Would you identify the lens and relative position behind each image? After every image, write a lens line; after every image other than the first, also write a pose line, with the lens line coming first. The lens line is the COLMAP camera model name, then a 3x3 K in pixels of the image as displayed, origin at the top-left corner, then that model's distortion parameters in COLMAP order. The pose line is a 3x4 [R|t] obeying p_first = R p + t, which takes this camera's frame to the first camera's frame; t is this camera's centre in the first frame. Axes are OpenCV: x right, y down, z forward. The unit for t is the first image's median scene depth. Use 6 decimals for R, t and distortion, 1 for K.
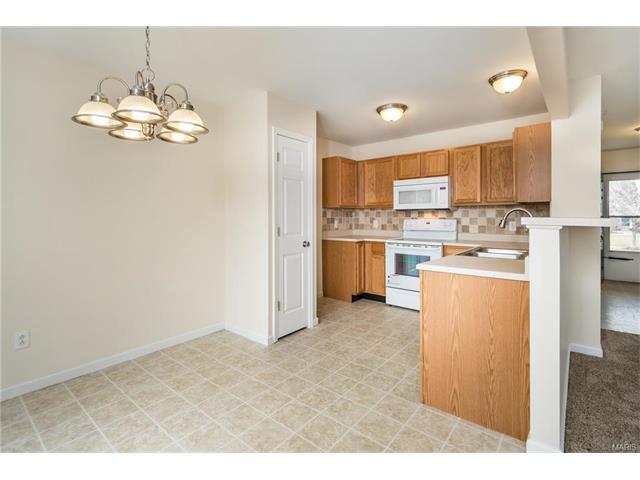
lens RADIAL K [[309.5, 0, 316.4], [0, 309.5, 214.6], [0, 0, 1]] dist [0.022084, -0.000338]
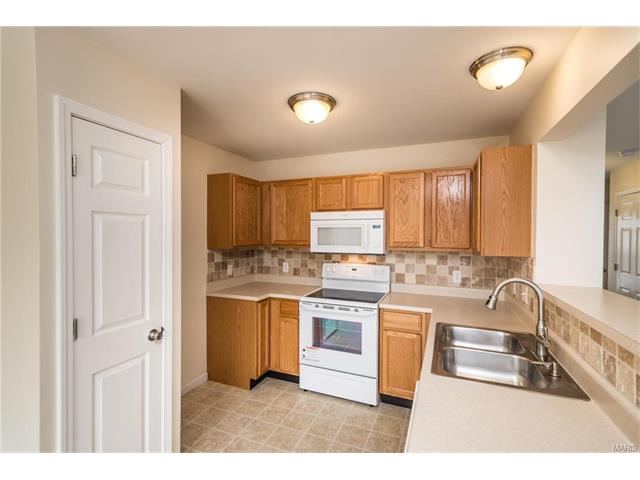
lens RADIAL K [[309.5, 0, 323.9], [0, 309.5, 234.8], [0, 0, 1]] dist [0.022084, -0.000338]
pose [[0.951242, 0.003970, 0.308420, 0.059030], [-0.005440, 0.999978, 0.003908, -0.063249], [-0.308398, -0.005395, 0.951242, 0.320346]]
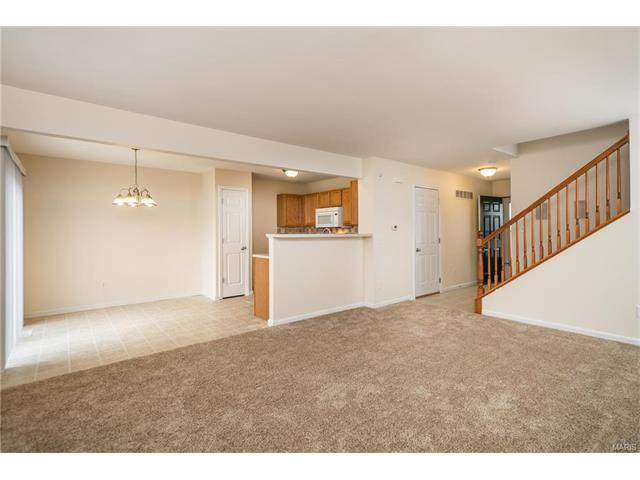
lens RADIAL K [[309.5, 0, 316.3], [0, 309.5, 227.9], [0, 0, 1]] dist [0.022084, -0.000338]
pose [[0.982589, -0.005397, -0.185714, 0.558447], [0.005360, 0.999985, -0.000701, -0.014634], [0.185715, -0.000307, 0.982604, -0.527561]]
